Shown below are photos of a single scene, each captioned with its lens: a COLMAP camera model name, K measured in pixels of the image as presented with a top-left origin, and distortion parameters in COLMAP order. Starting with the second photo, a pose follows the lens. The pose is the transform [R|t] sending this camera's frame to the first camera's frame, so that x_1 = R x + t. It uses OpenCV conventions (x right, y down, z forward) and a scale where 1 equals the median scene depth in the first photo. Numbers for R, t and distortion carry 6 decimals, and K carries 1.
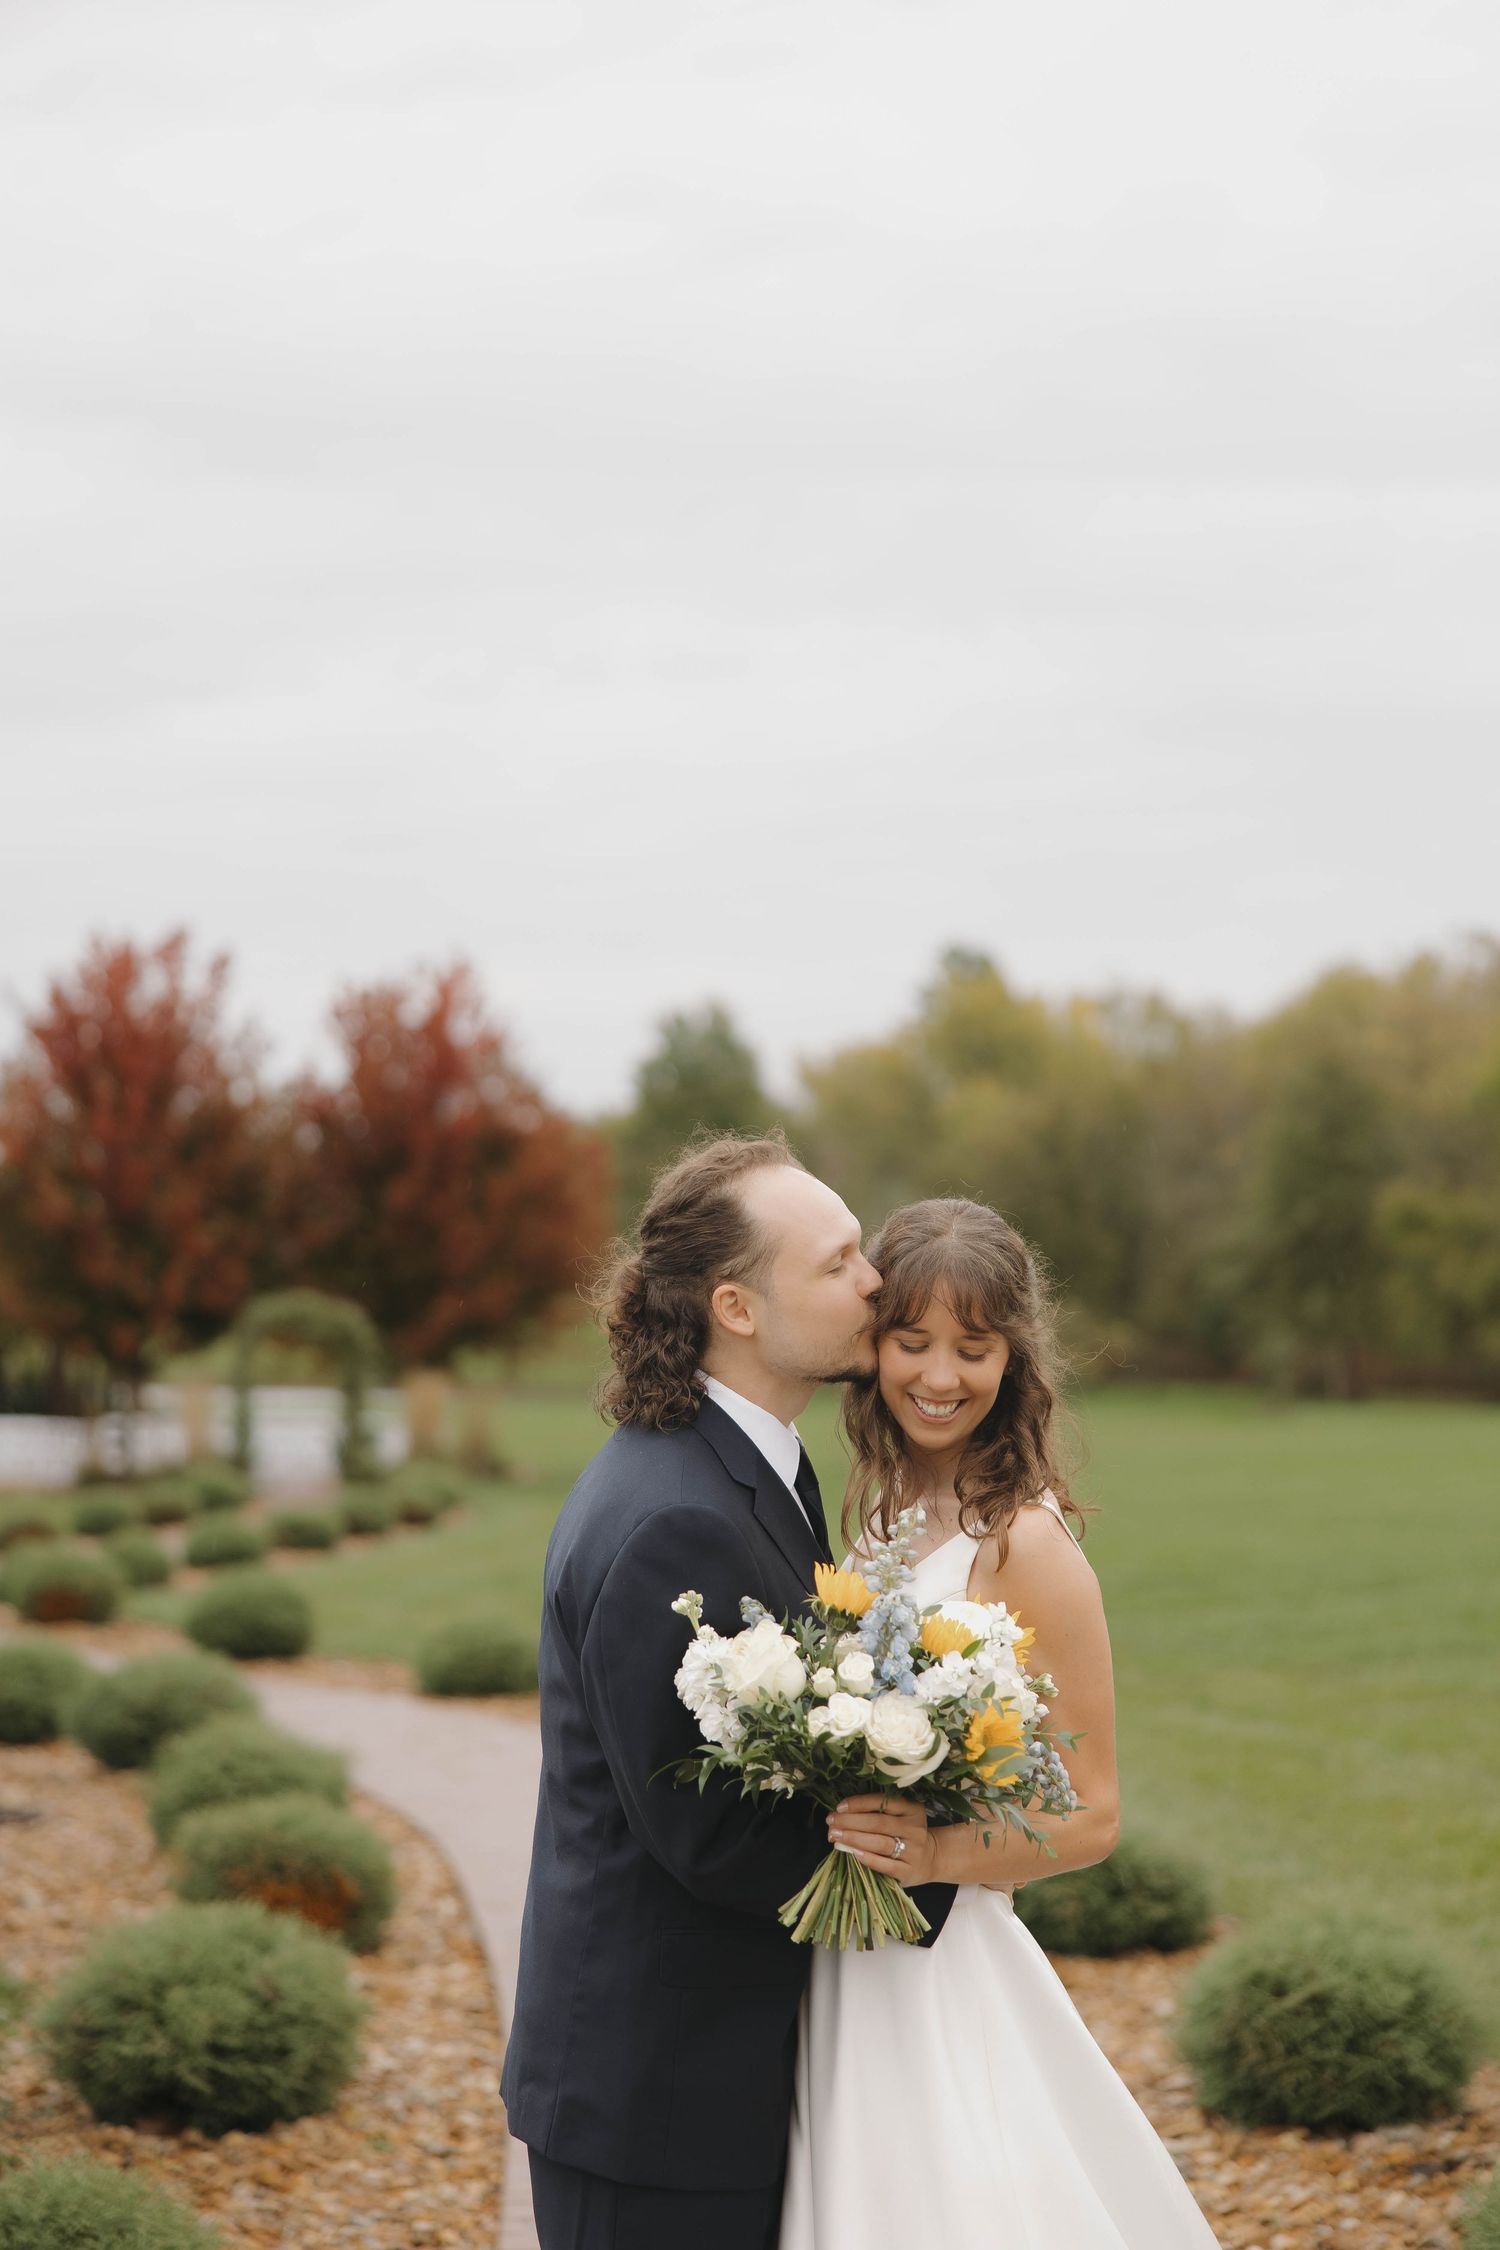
lens RADIAL K [[3671.6, 0, 909.9], [0, 3671.6, 1106.7], [0, 0, 1]] dist [-0.017074, 0.000000]
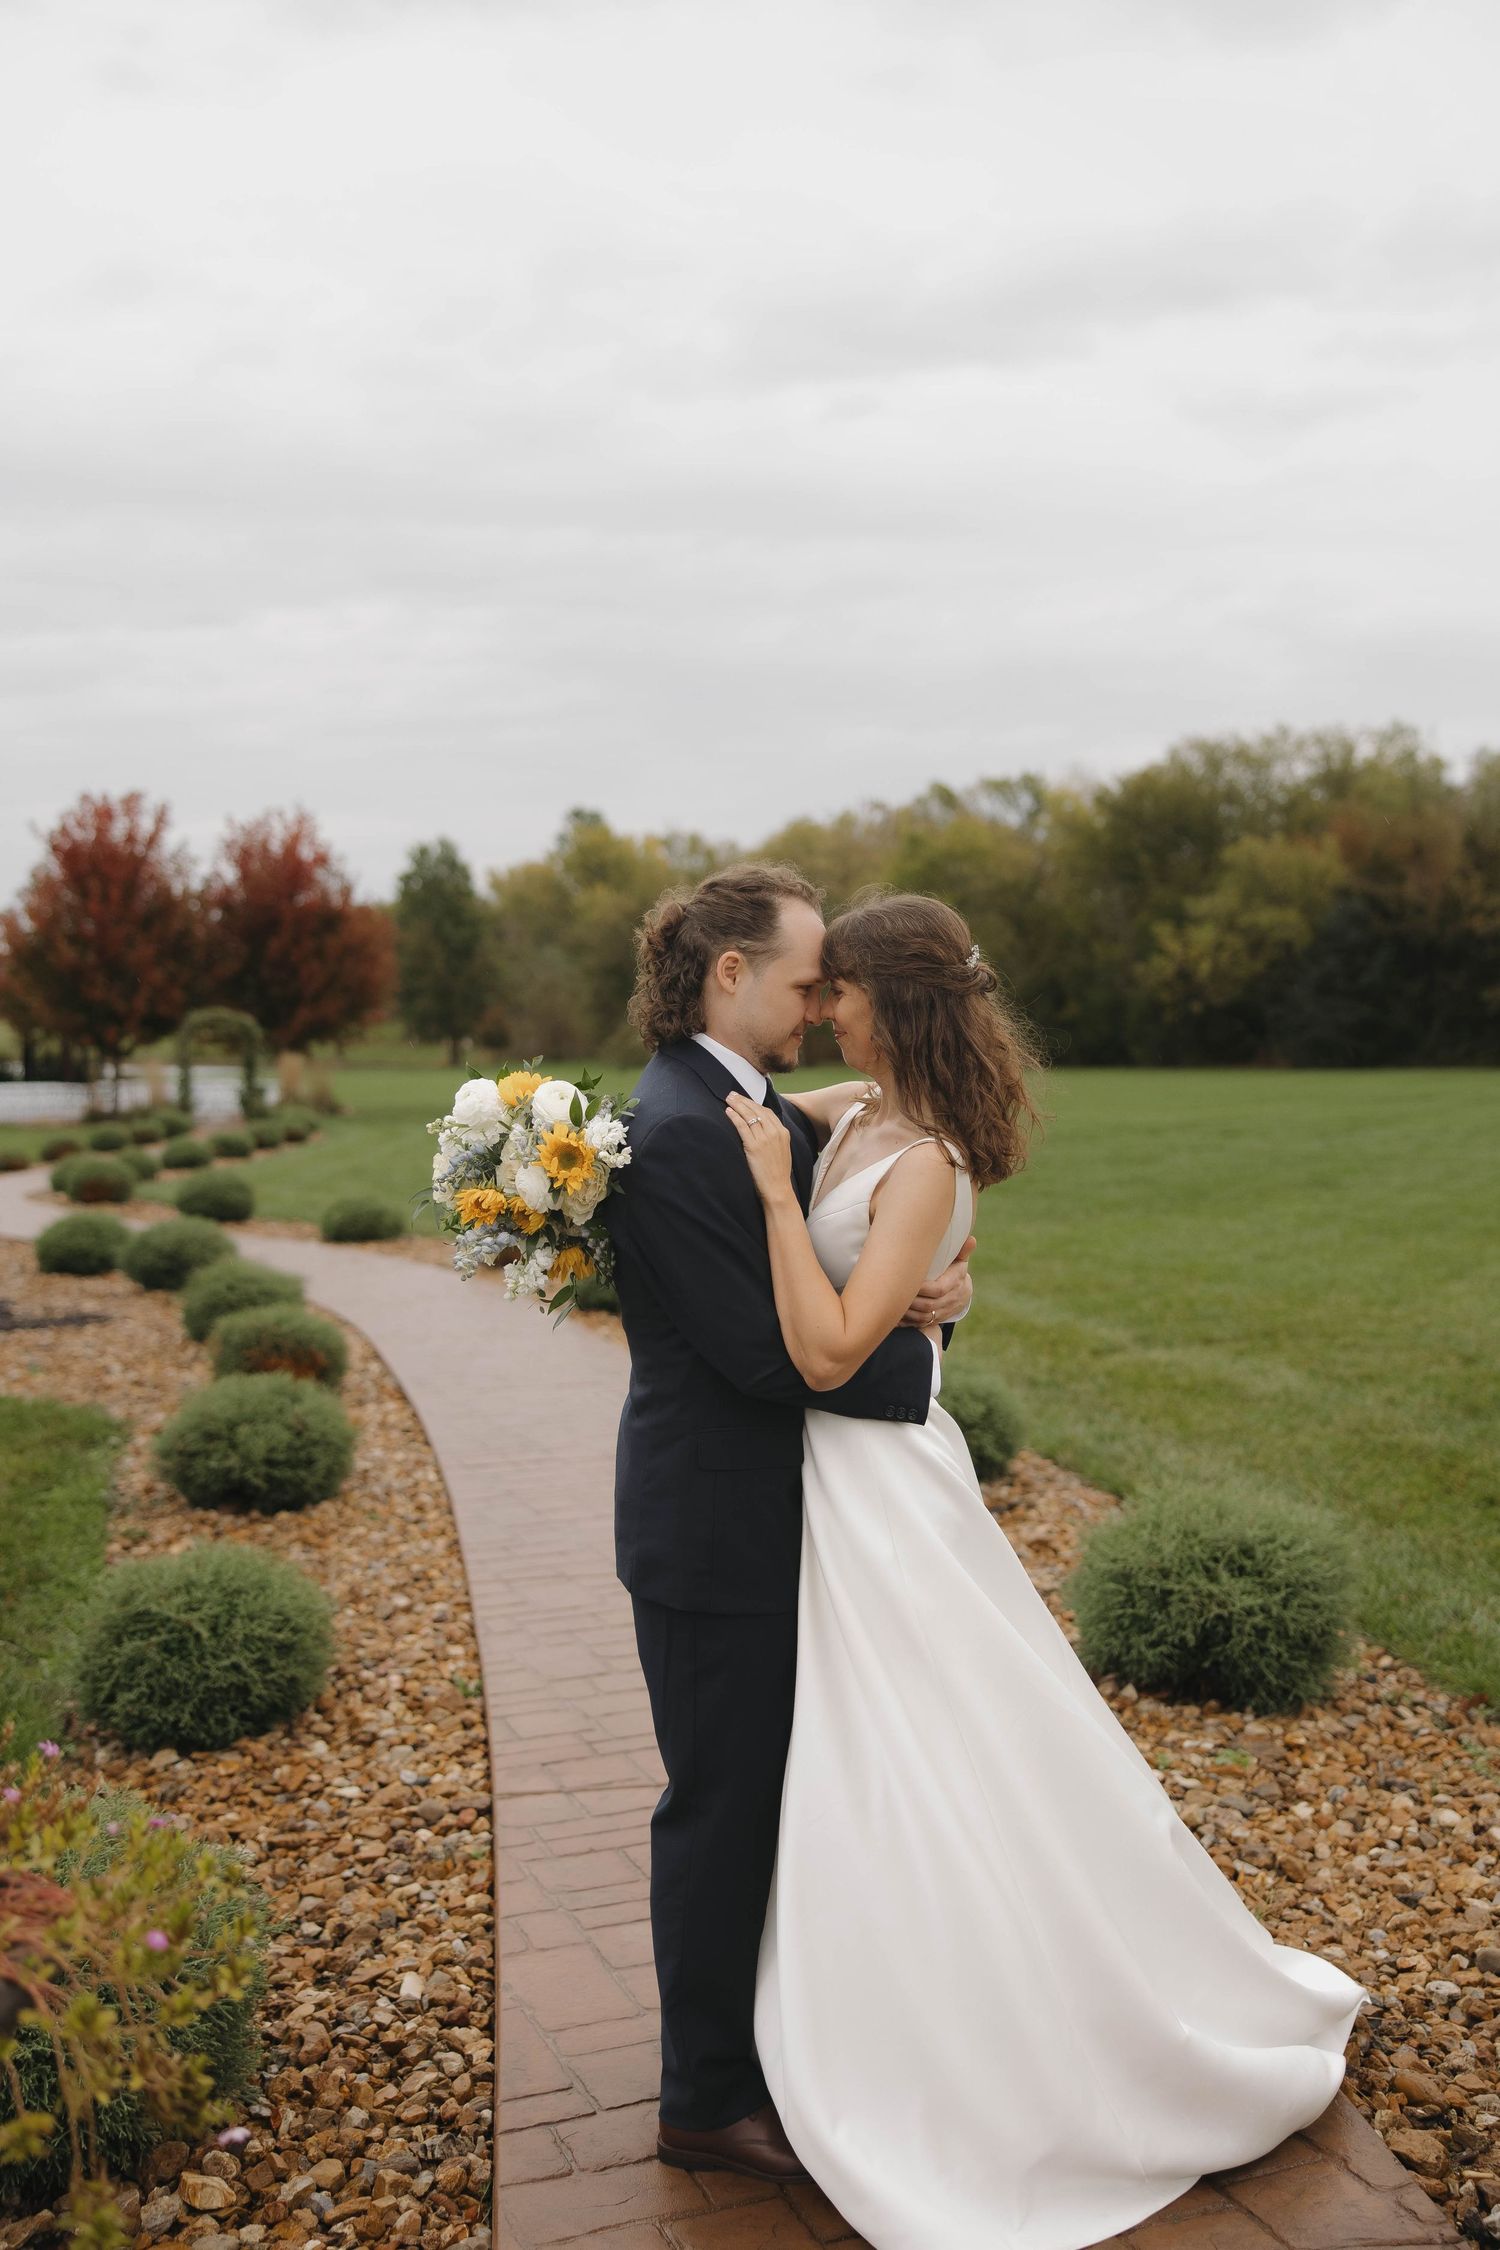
lens RADIAL K [[2053.9, 0, 764.1], [0, 2053.9, 1085.3], [0, 0, 1]] dist [0.012602, 0.000000]
pose [[0.994024, -0.009981, 0.108704, -0.066055], [0.000326, 0.996078, 0.088473, 0.008739], [-0.109161, -0.087909, 0.990129, 0.080975]]
